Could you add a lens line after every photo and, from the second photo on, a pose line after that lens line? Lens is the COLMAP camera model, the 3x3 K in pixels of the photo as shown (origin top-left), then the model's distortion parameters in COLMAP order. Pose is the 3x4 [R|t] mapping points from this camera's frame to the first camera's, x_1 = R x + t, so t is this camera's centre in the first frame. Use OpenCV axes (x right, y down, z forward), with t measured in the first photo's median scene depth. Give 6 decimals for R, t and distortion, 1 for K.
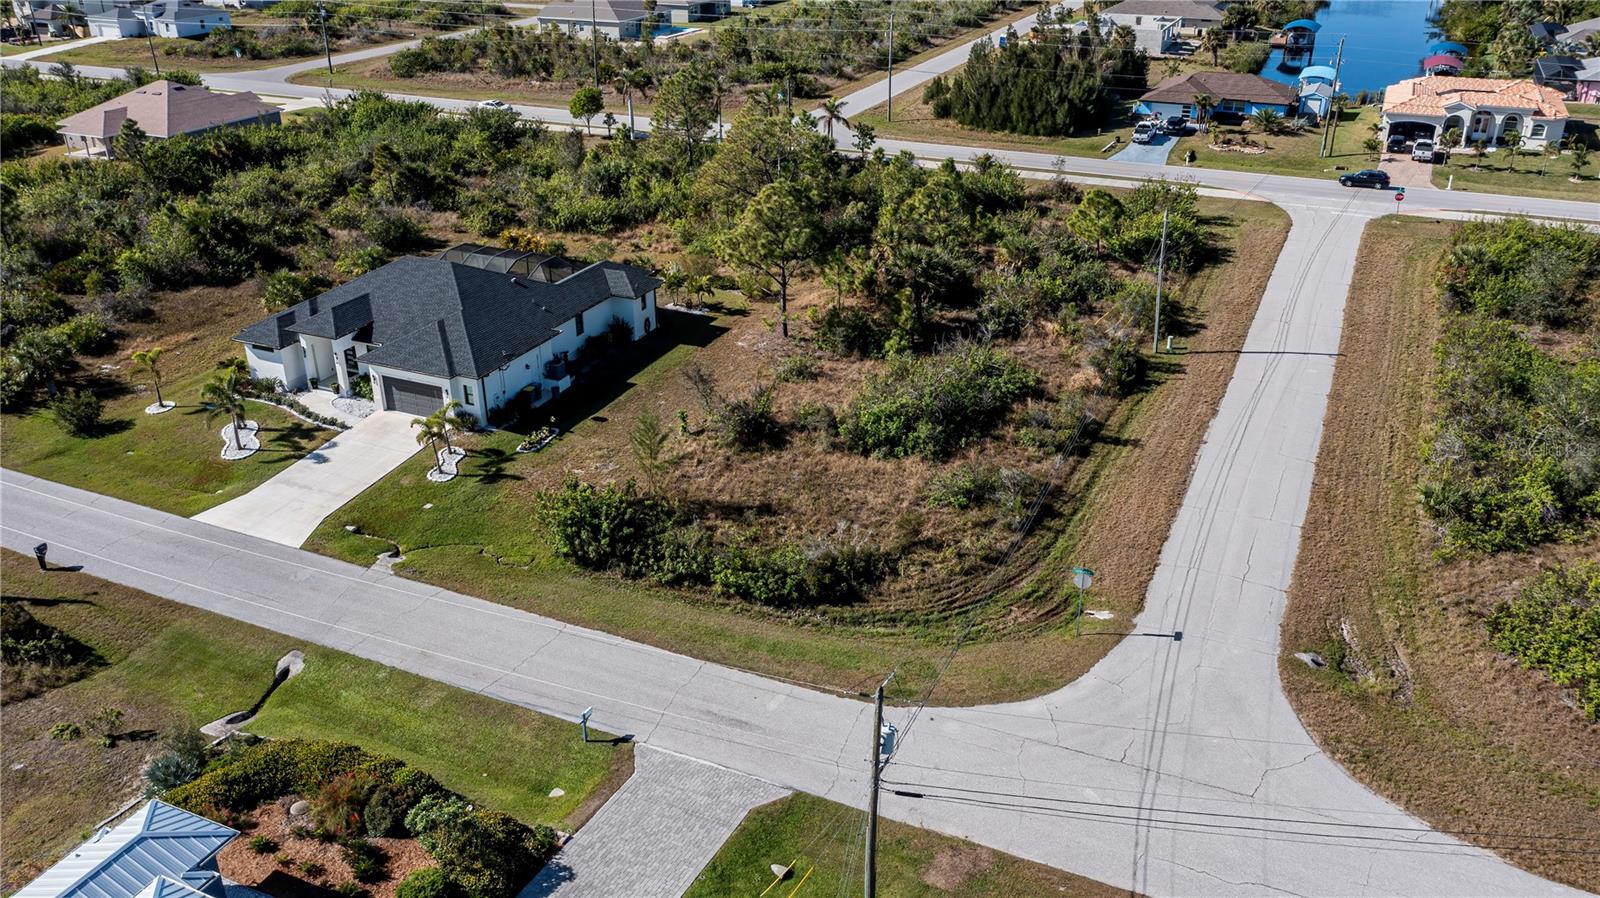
lens RADIAL K [[1264.5, 0, 803.0], [0, 1264.5, 444.5], [0, 0, 1]] dist [-0.000621, 0.001353]
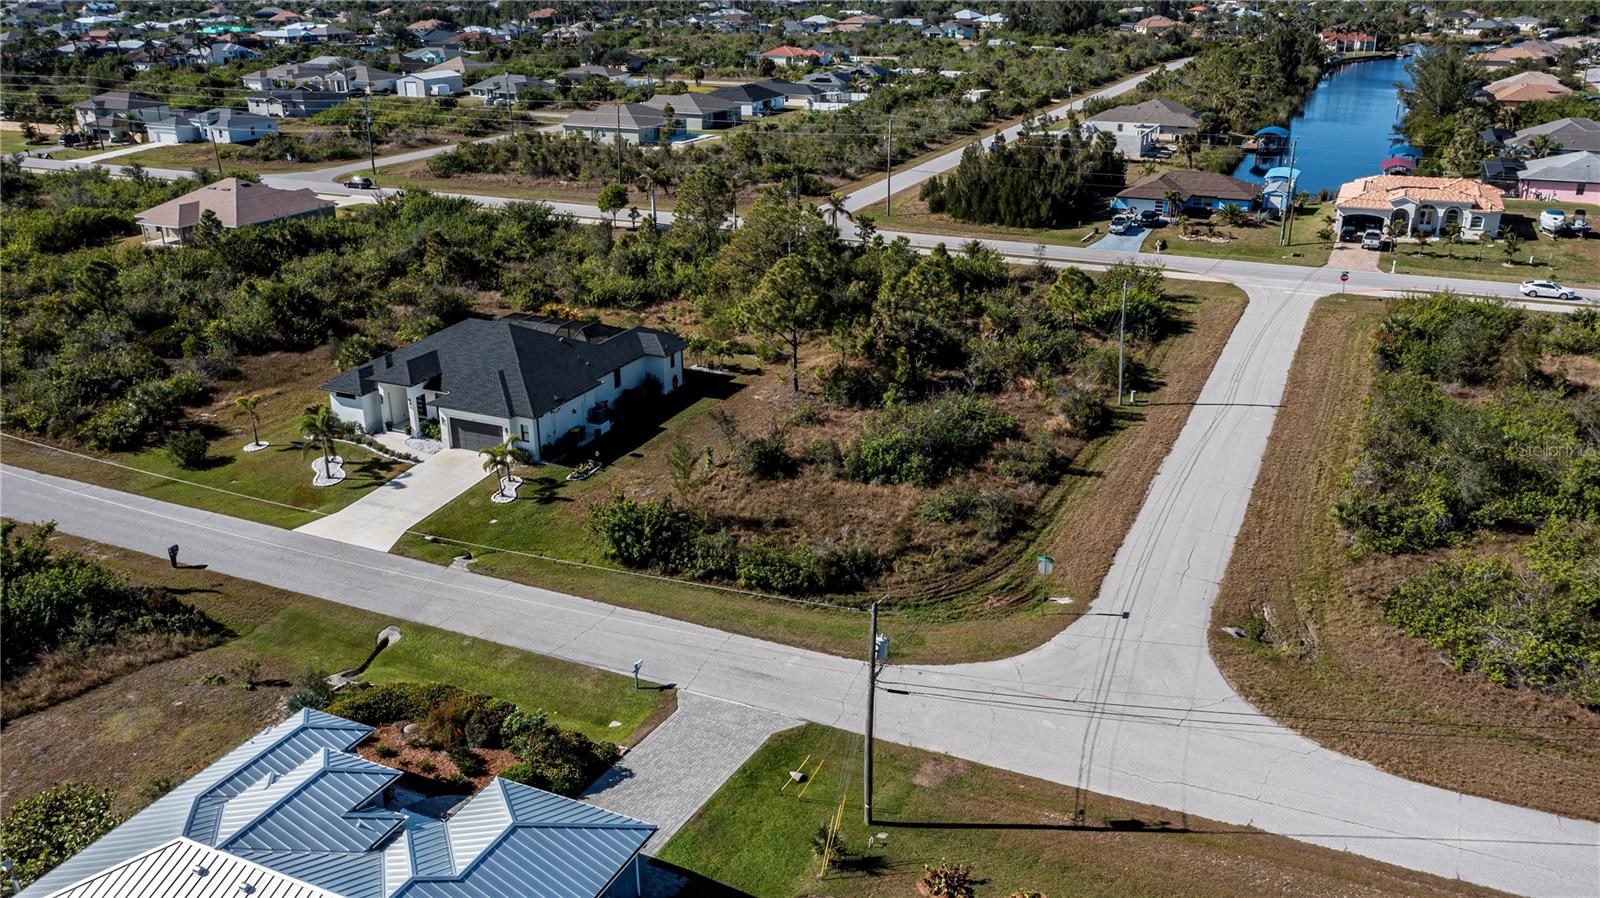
lens RADIAL K [[1264.5, 0, 803.0], [0, 1264.5, 444.5], [0, 0, 1]] dist [-0.000621, 0.001353]
pose [[0.999995, 0.000692, -0.002977, -0.004490], [-0.000932, 0.996685, -0.081351, 0.059025], [0.002911, 0.081354, 0.996681, -0.142655]]
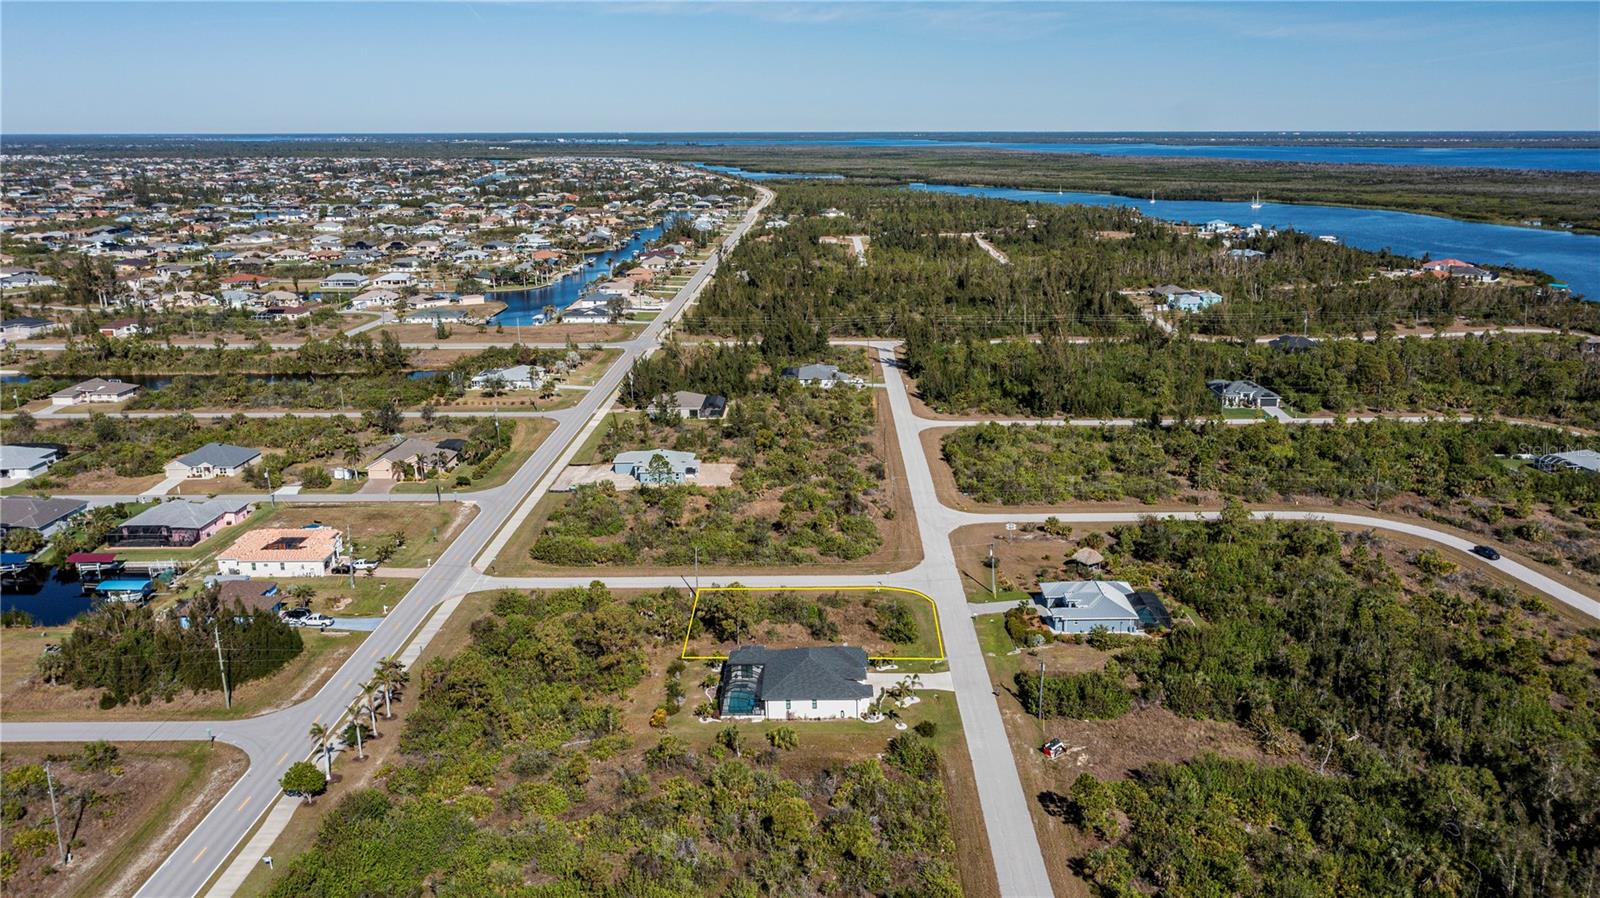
lens RADIAL K [[1256.4, 0, 851.0], [0, 1256.4, 448.8], [0, 0, 1]] dist [0.007788, 0.001874]
pose [[-0.430978, -0.218900, 0.875409, -2.290085], [0.391182, 0.828909, 0.399858, -1.366236], [-0.813163, 0.514774, -0.271612, 1.366687]]
